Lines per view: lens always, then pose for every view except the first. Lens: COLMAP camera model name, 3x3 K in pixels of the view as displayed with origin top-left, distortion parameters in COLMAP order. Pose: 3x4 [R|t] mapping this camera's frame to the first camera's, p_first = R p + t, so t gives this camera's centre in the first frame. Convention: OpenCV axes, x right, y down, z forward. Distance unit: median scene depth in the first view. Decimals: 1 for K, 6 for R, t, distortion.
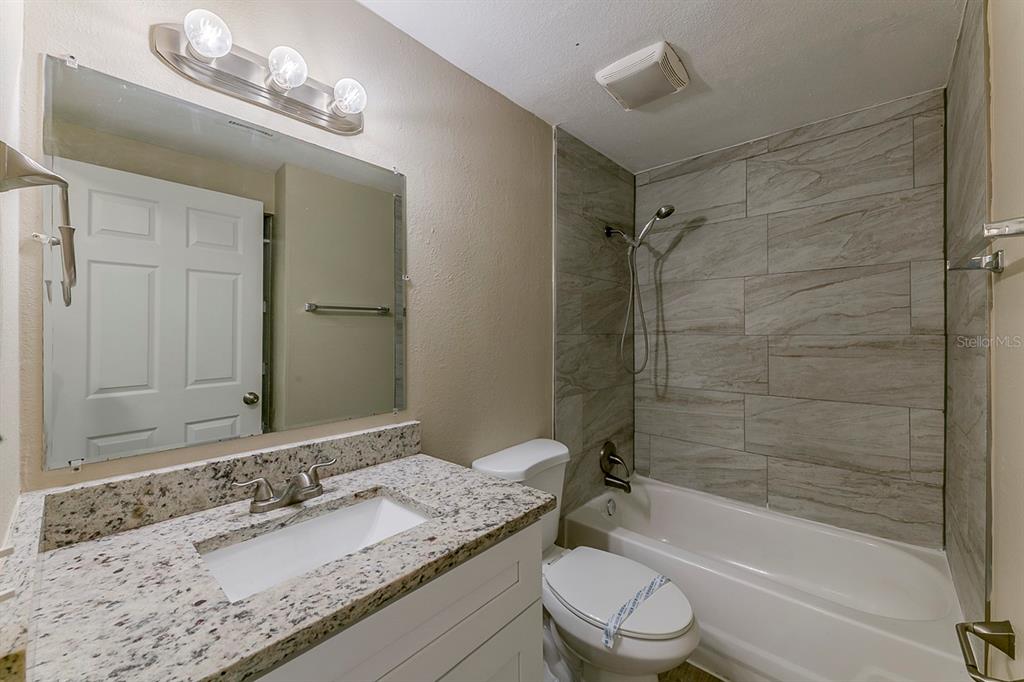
lens RADIAL K [[403.5, 0, 512.1], [0, 403.5, 329.0], [0, 0, 1]] dist [0.011458, -0.000135]
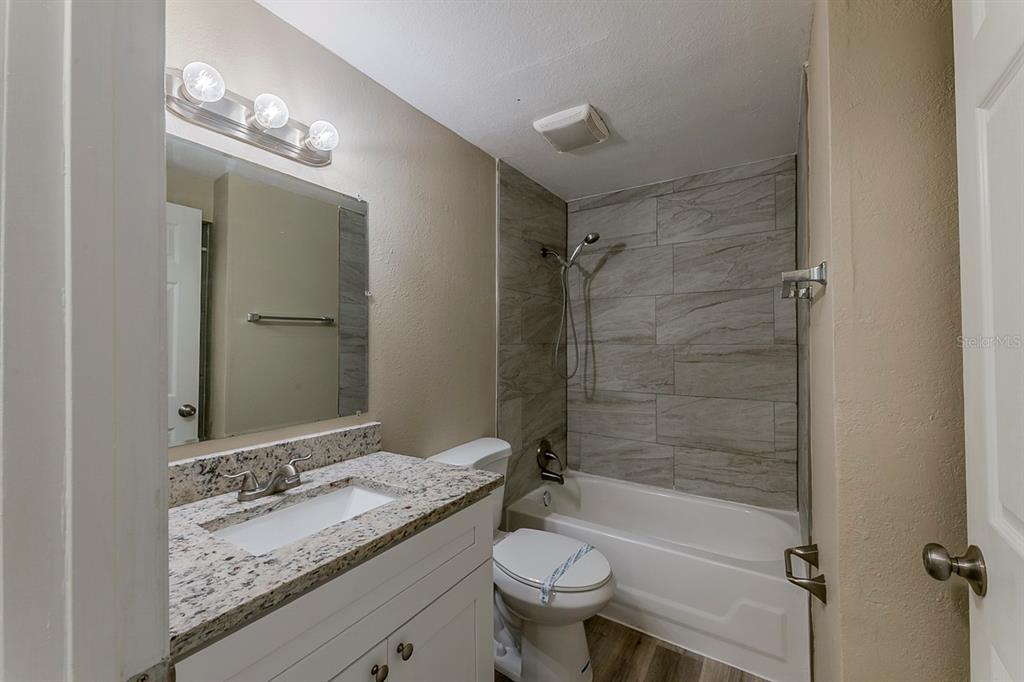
lens RADIAL K [[403.5, 0, 512.1], [0, 403.5, 329.0], [0, 0, 1]] dist [0.011458, -0.000135]
pose [[0.987913, 0.004724, 0.154939, -0.031751], [-0.001113, 0.999726, -0.023383, -0.003047], [-0.155007, 0.022928, 0.987647, -0.125184]]
